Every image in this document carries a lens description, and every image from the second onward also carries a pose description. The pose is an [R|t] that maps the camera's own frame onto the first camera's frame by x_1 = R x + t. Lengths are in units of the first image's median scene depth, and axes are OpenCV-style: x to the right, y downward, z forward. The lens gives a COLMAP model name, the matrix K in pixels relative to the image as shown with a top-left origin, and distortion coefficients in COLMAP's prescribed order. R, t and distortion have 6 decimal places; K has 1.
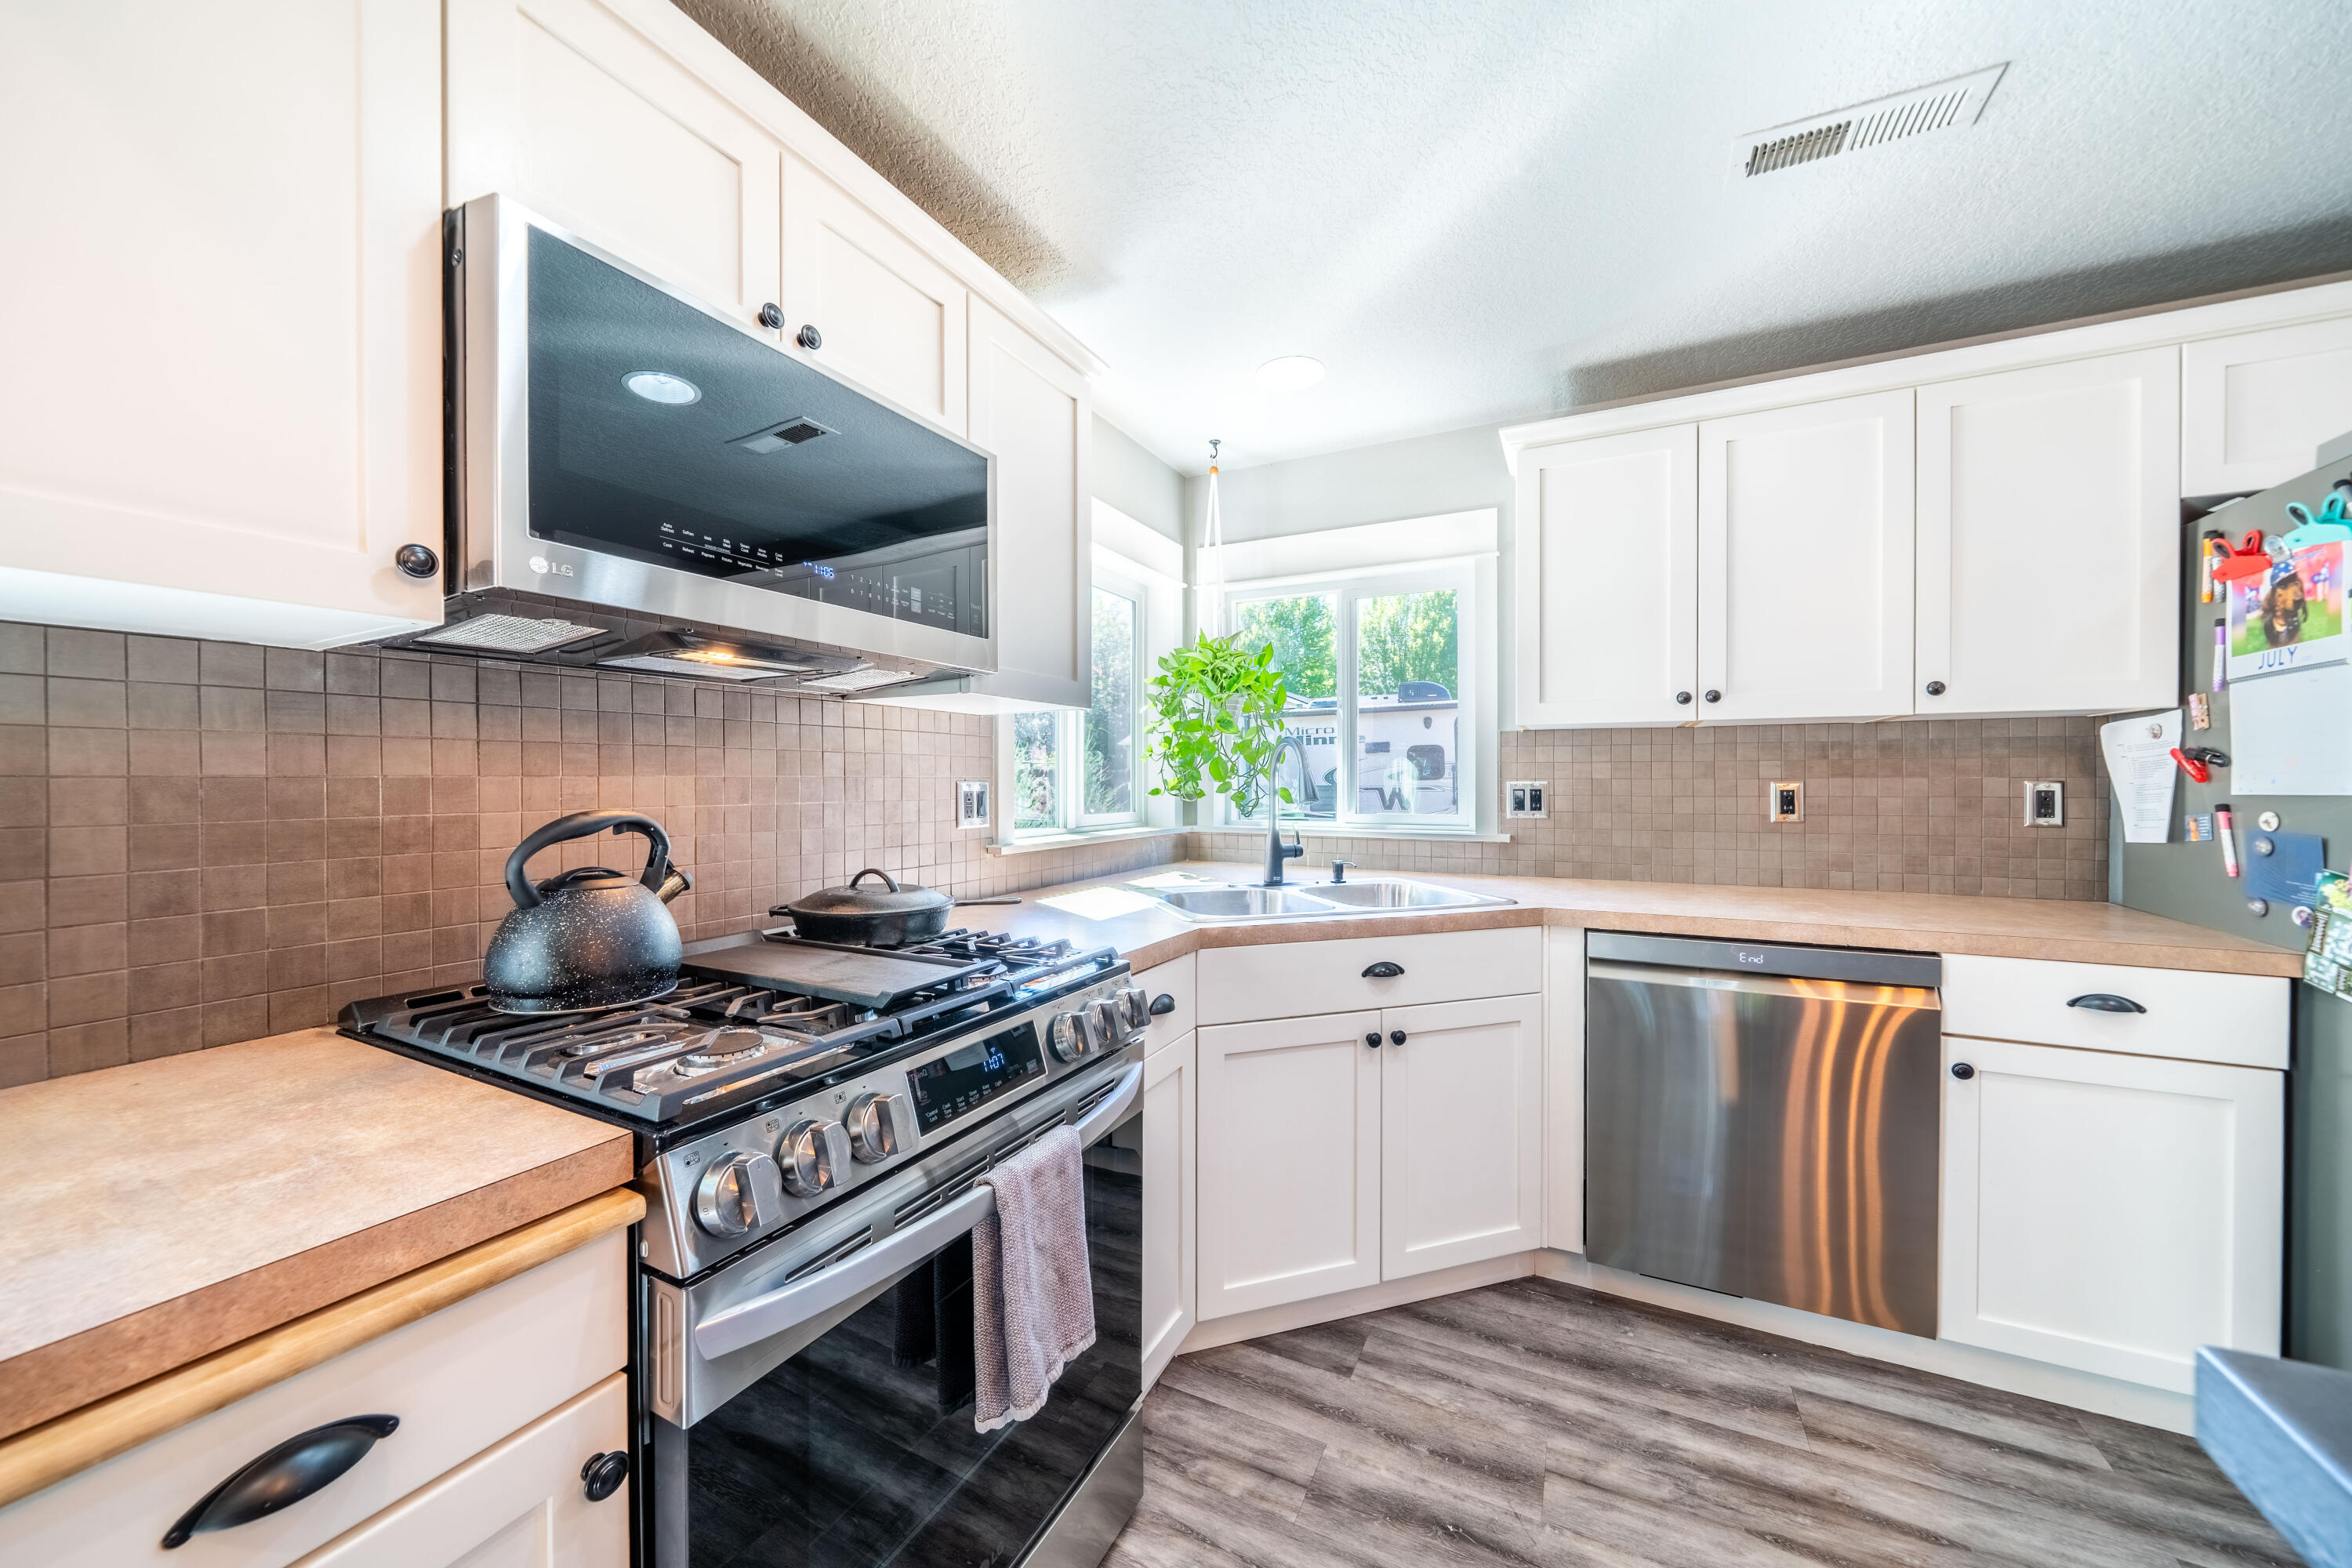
lens RADIAL K [[814.9, 0, 1215.2], [0, 814.9, 786.7], [0, 0, 1]] dist [-0.006171, 0.000532]
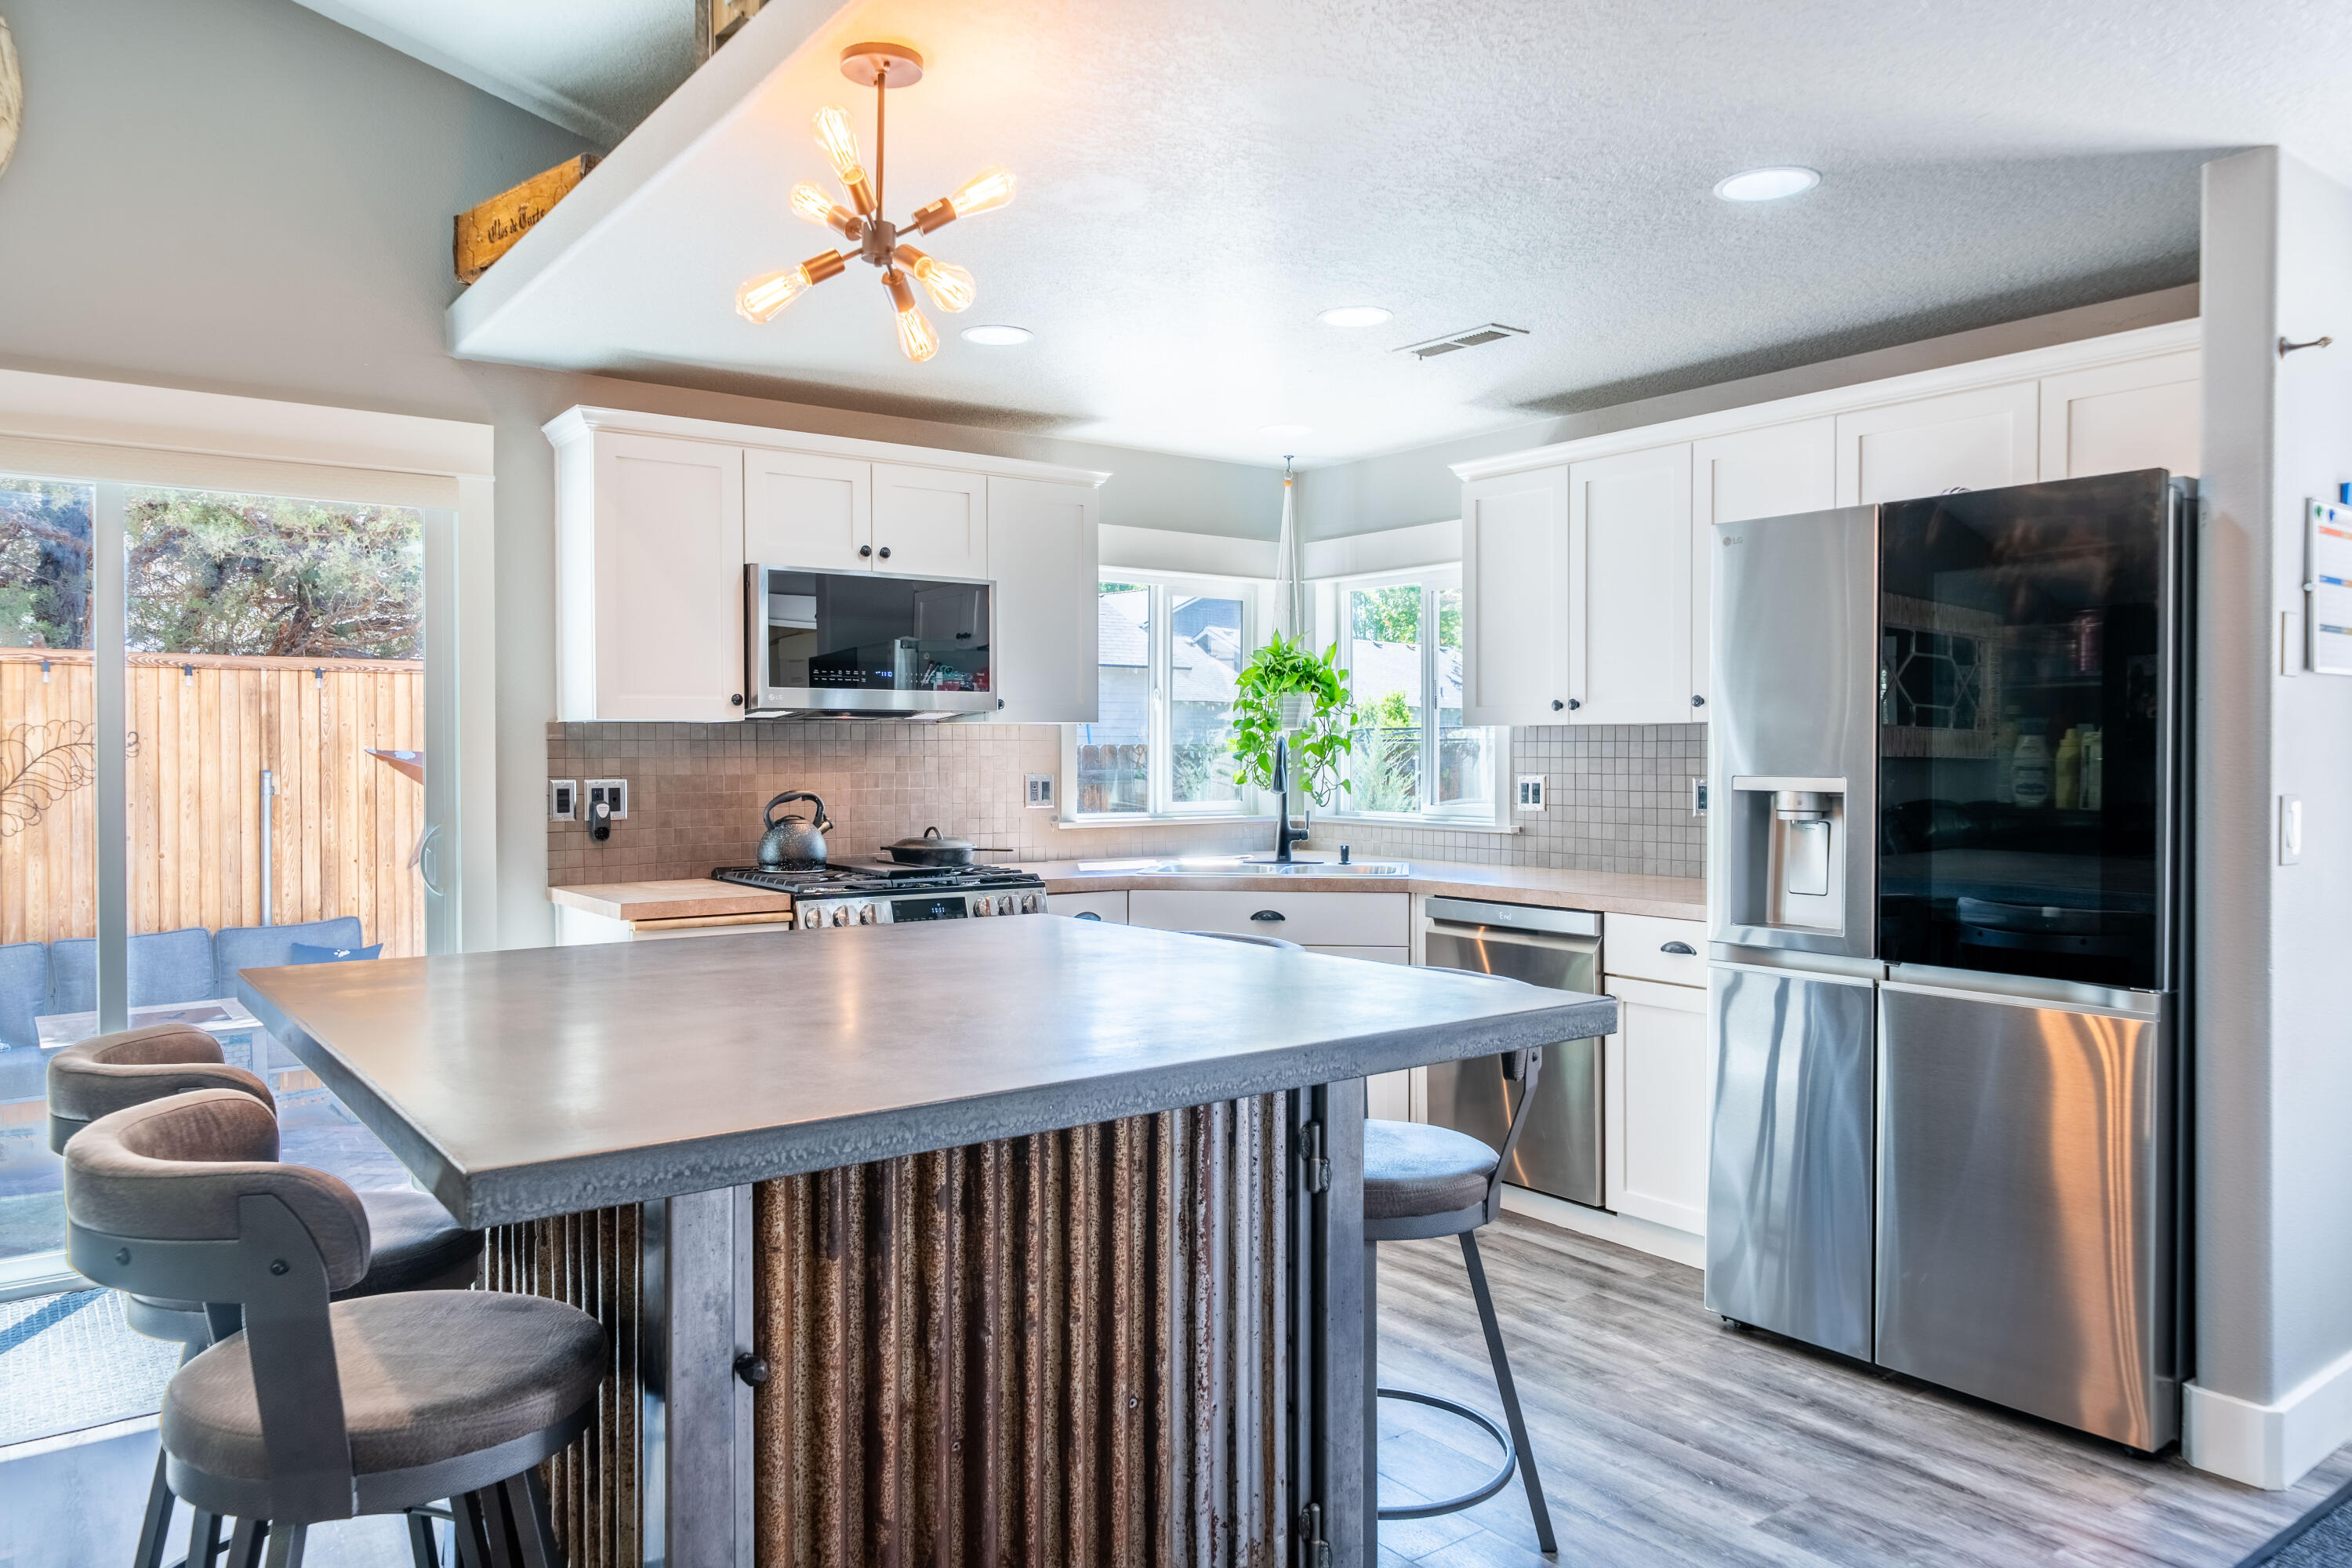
lens RADIAL K [[1594.7, 0, 1188.3], [0, 1594.7, 761.8], [0, 0, 1]] dist [0.014771, -0.015433]
pose [[0.896731, 0.003131, -0.442564, 1.485147], [-0.003792, 0.999993, -0.000609, -0.034966], [0.442559, 0.002224, 0.896737, -1.701704]]
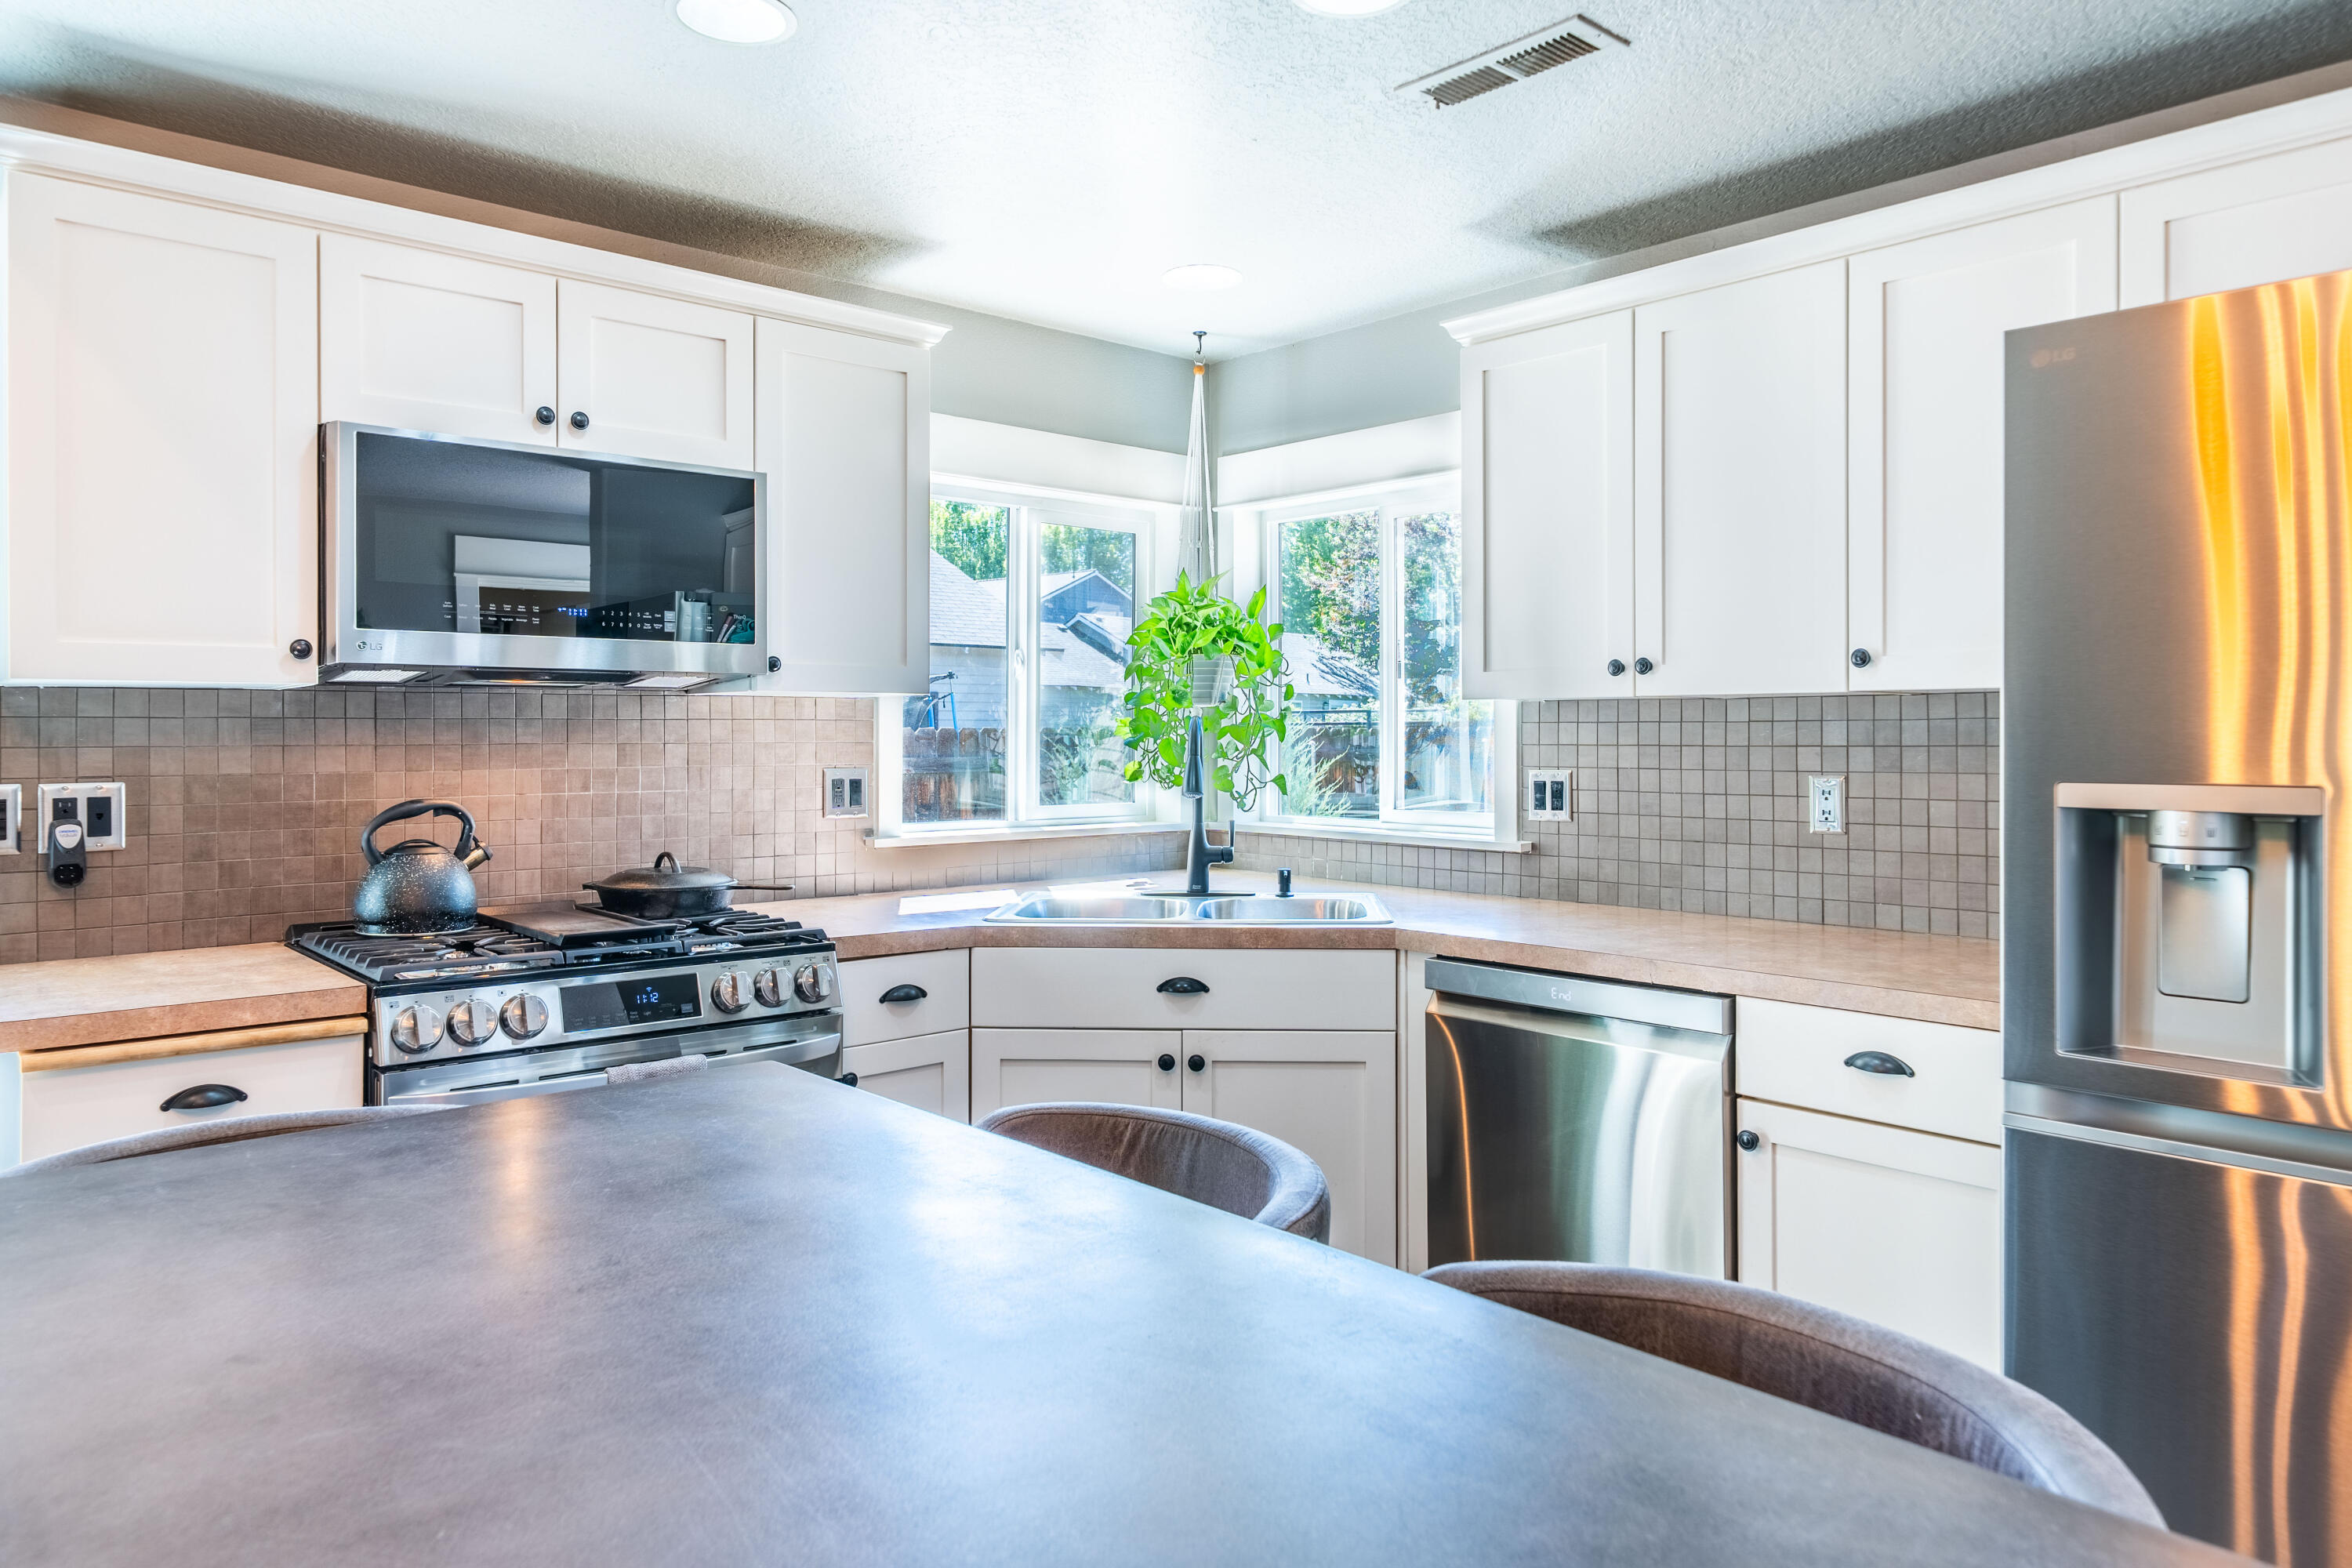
lens RADIAL K [[1504.2, 0, 1202.3], [0, 1504.2, 728.6], [0, 0, 1]] dist [-0.014543, 0.014822]
pose [[0.934006, -0.001201, -0.357256, 0.957769], [-0.003436, 0.999918, -0.012346, -0.043977], [0.357242, 0.012759, 0.933925, -0.634509]]
